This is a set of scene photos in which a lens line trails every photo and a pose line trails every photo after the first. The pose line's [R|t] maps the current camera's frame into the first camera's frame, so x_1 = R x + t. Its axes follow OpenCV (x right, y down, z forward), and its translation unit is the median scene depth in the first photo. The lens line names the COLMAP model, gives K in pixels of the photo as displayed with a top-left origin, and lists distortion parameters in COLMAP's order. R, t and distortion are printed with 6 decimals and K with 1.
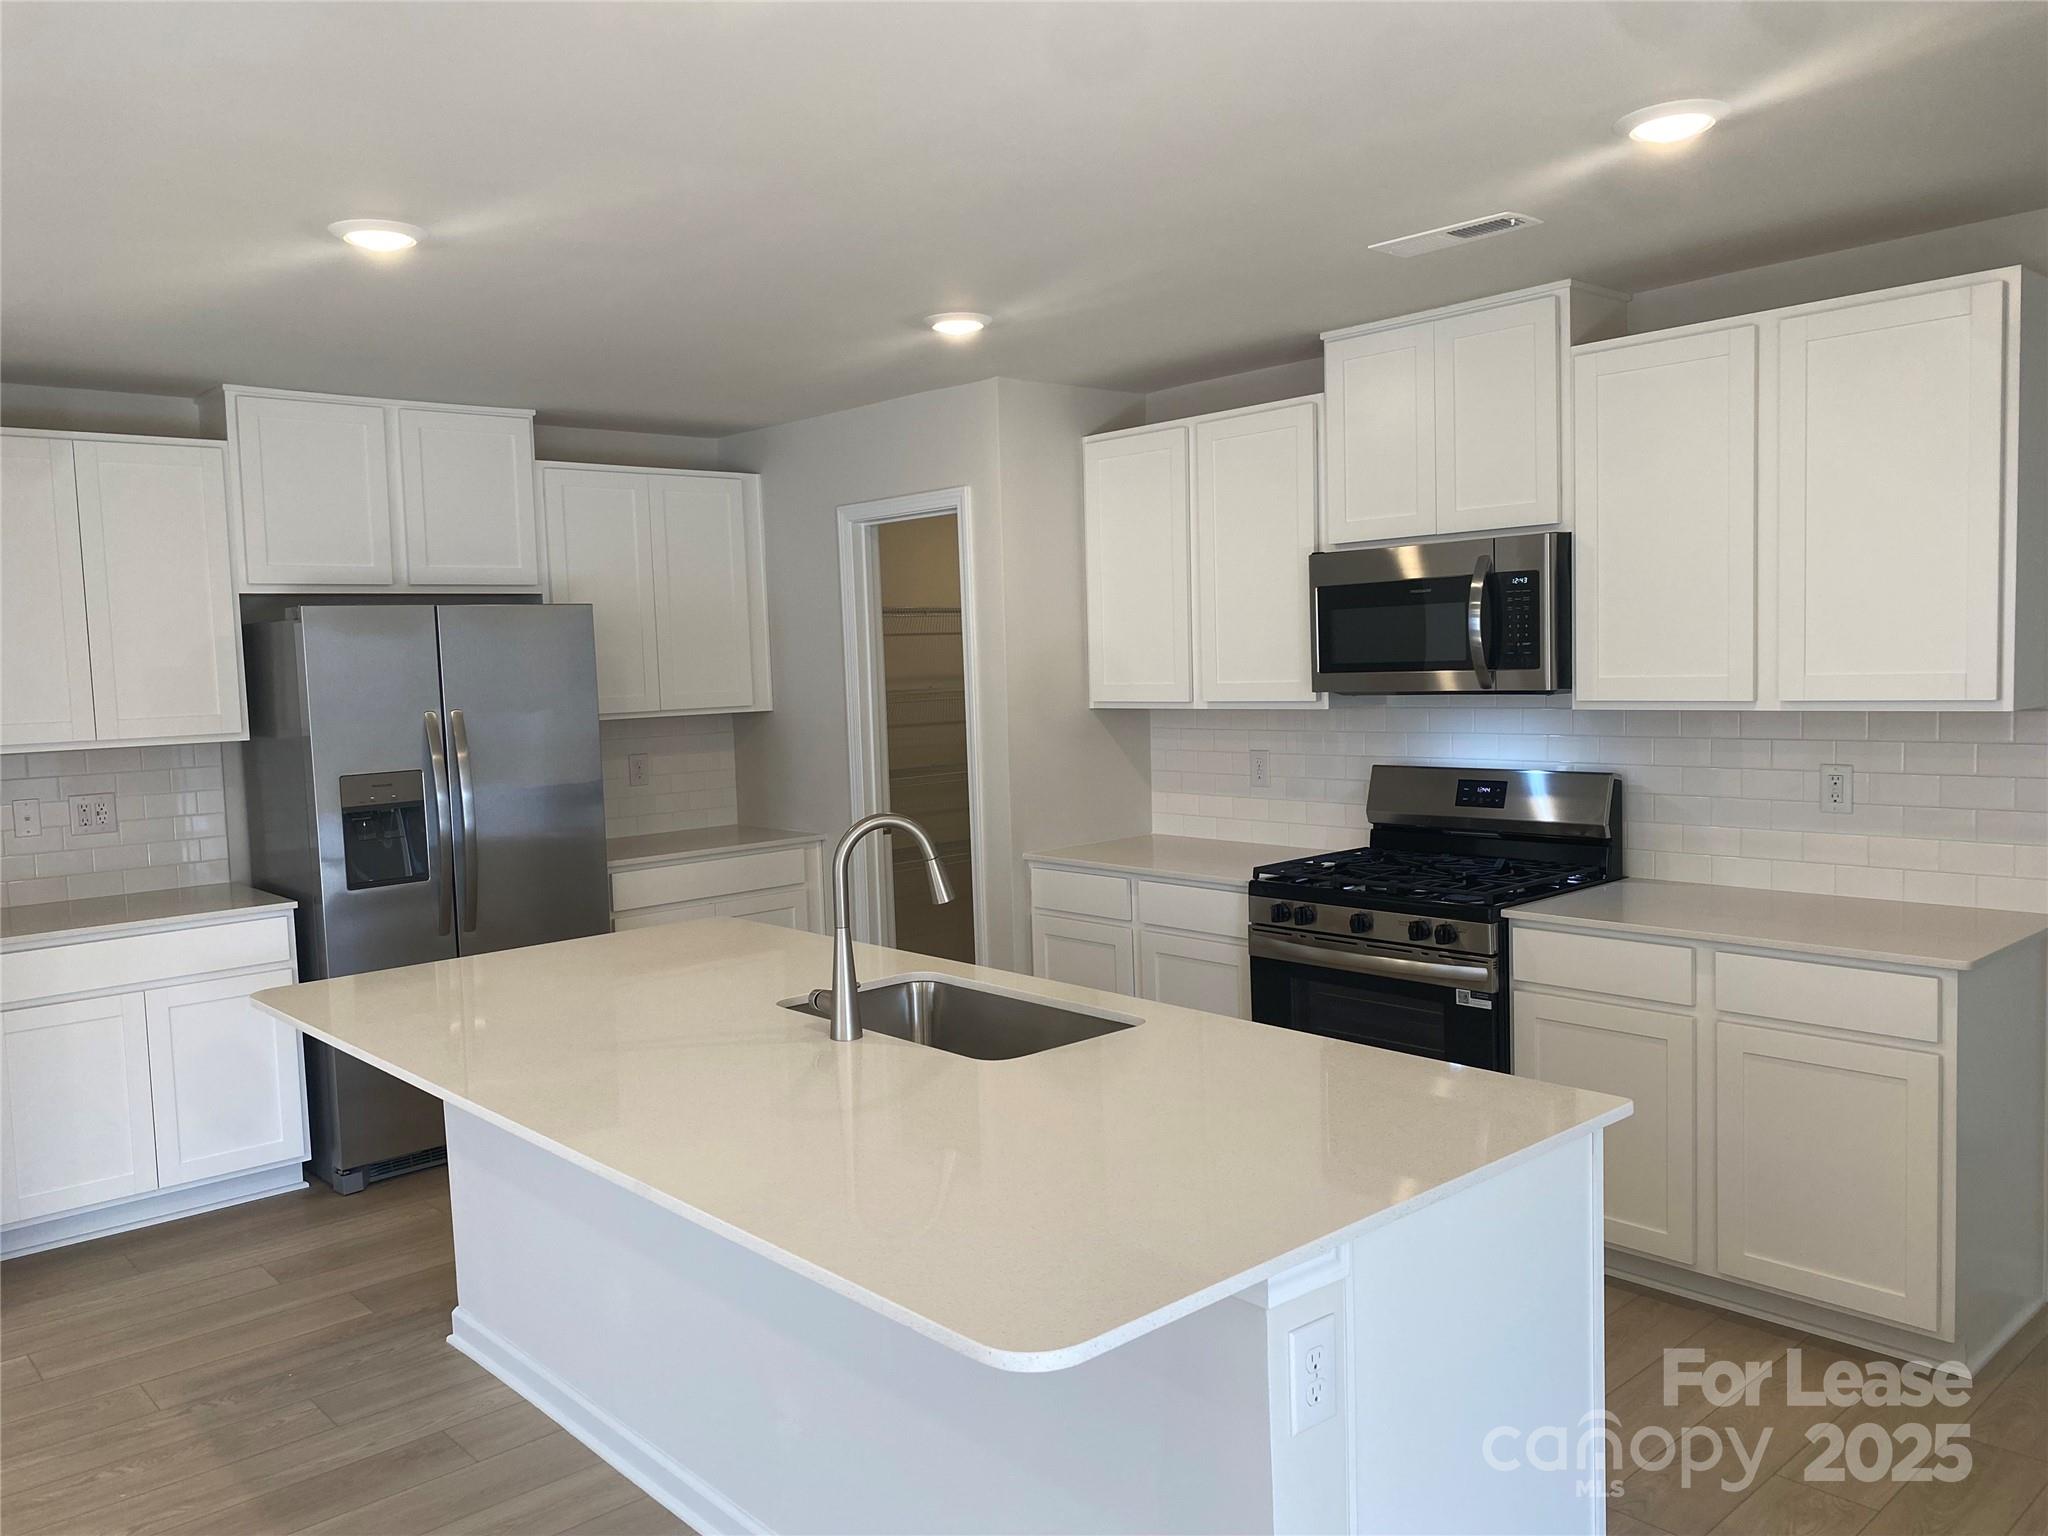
lens RADIAL K [[1561.9, 0, 1004.2], [0, 1561.9, 768.4], [0, 0, 1]] dist [0.001339, 0.008587]
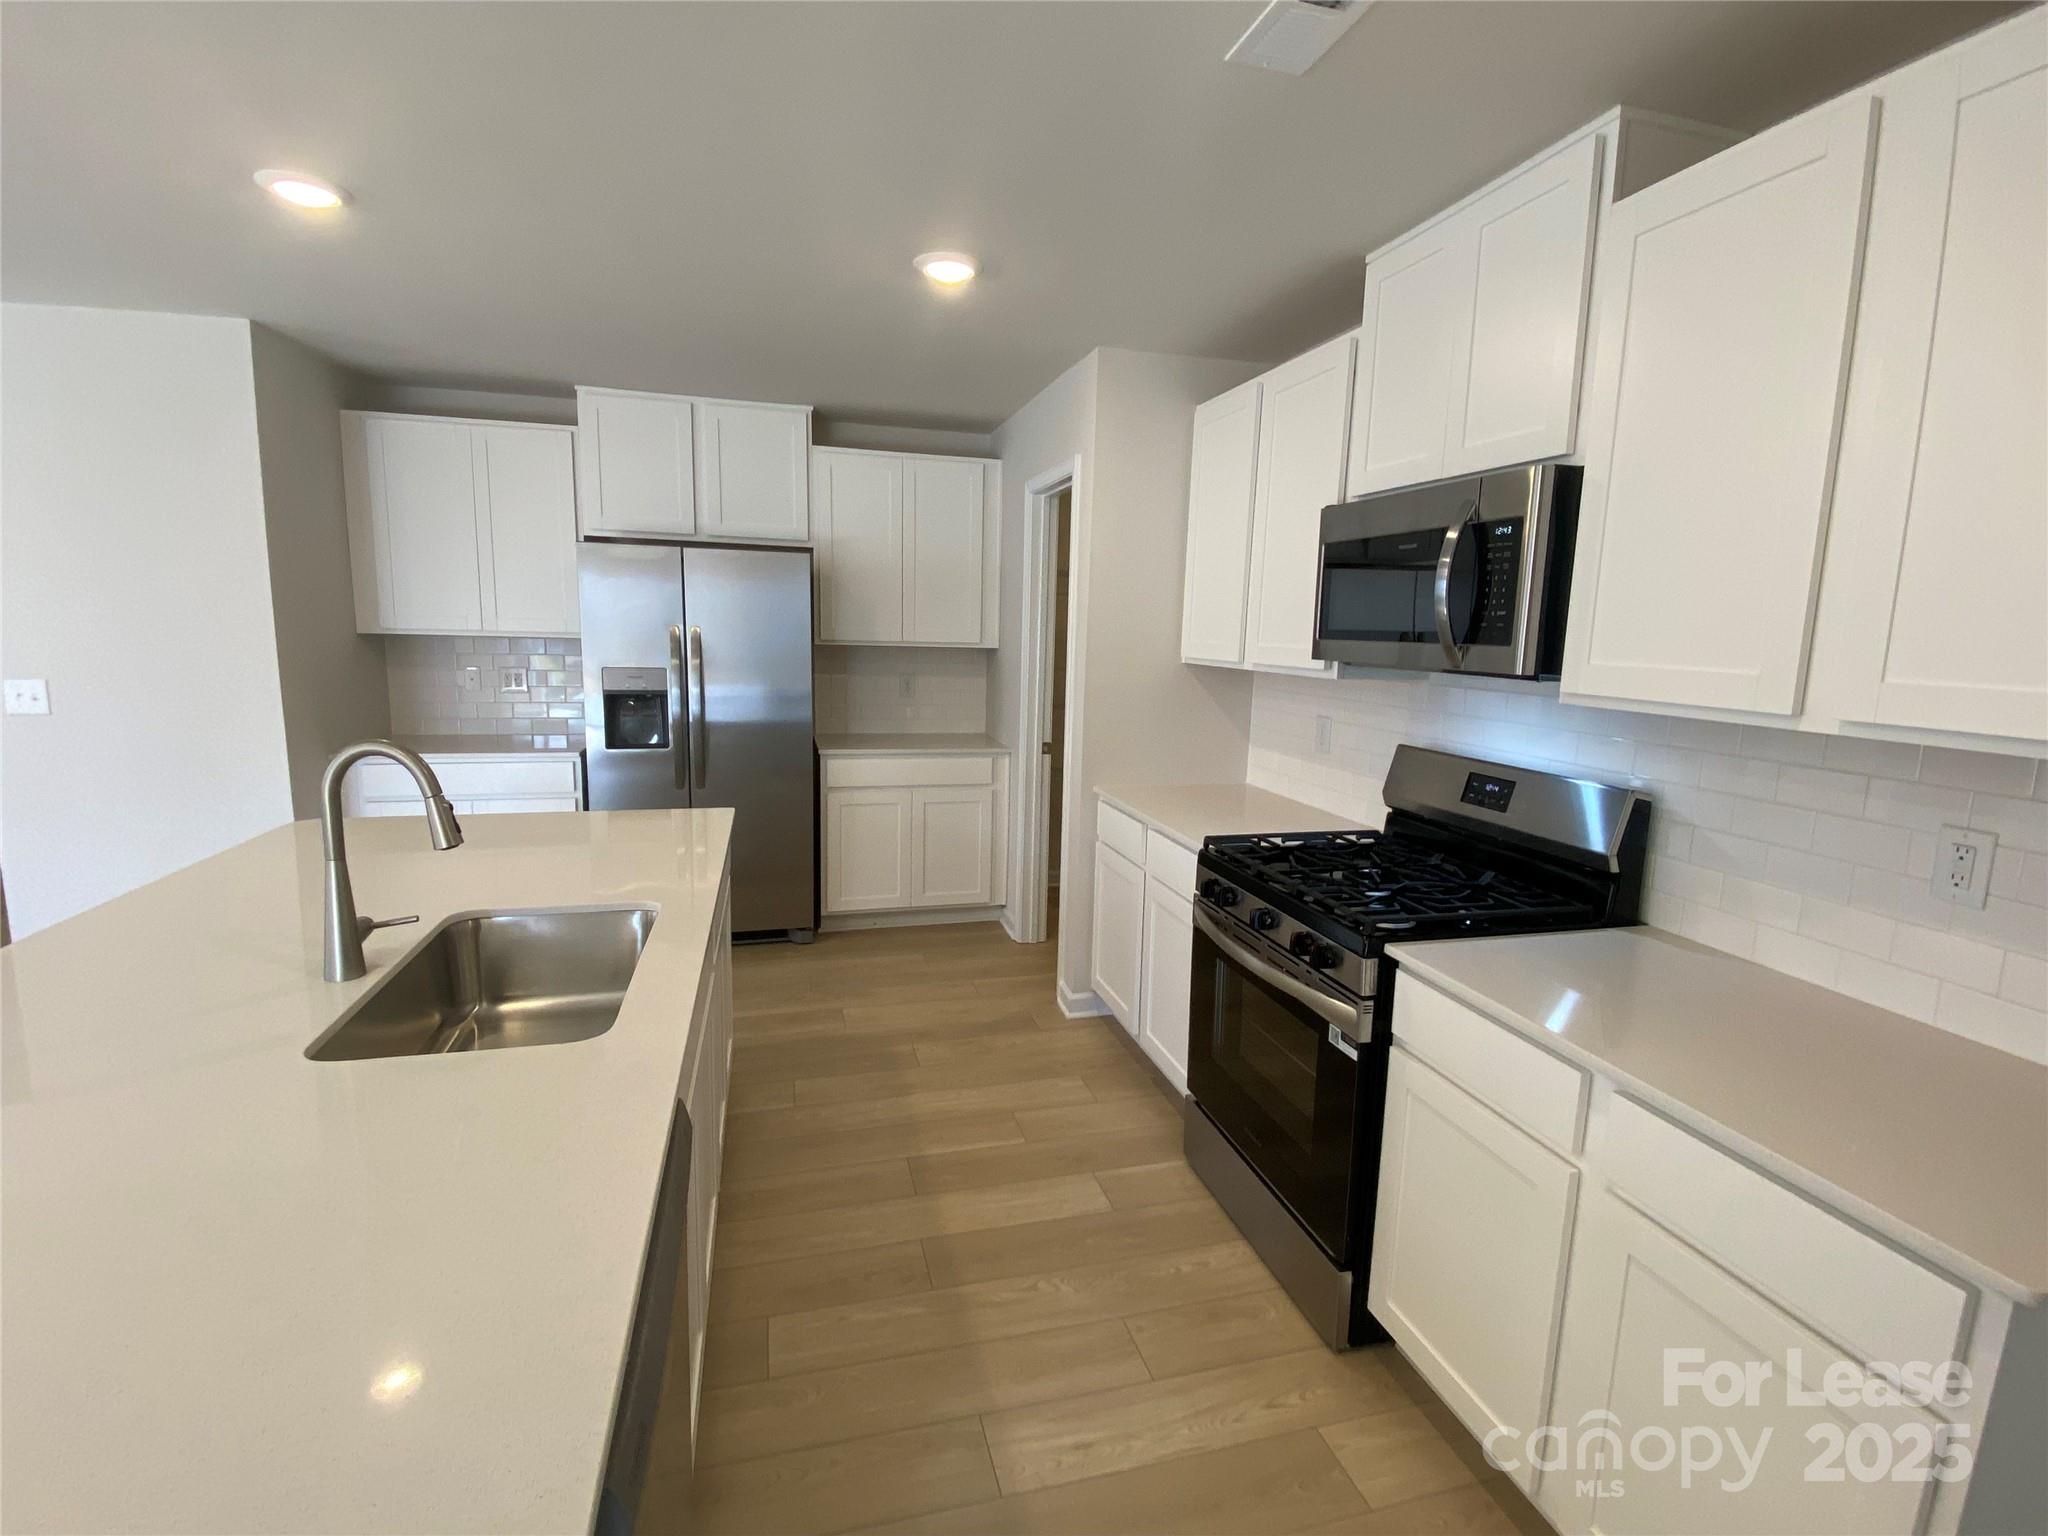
lens RADIAL K [[960.8, 0, 1020.9], [0, 960.8, 757.5], [0, 0, 1]] dist [0.011087, -0.011842]
pose [[0.889268, 0.121497, -0.440955, 0.303555], [-0.092607, 0.991934, 0.086548, -0.024437], [0.447913, -0.036129, 0.893347, 0.409604]]
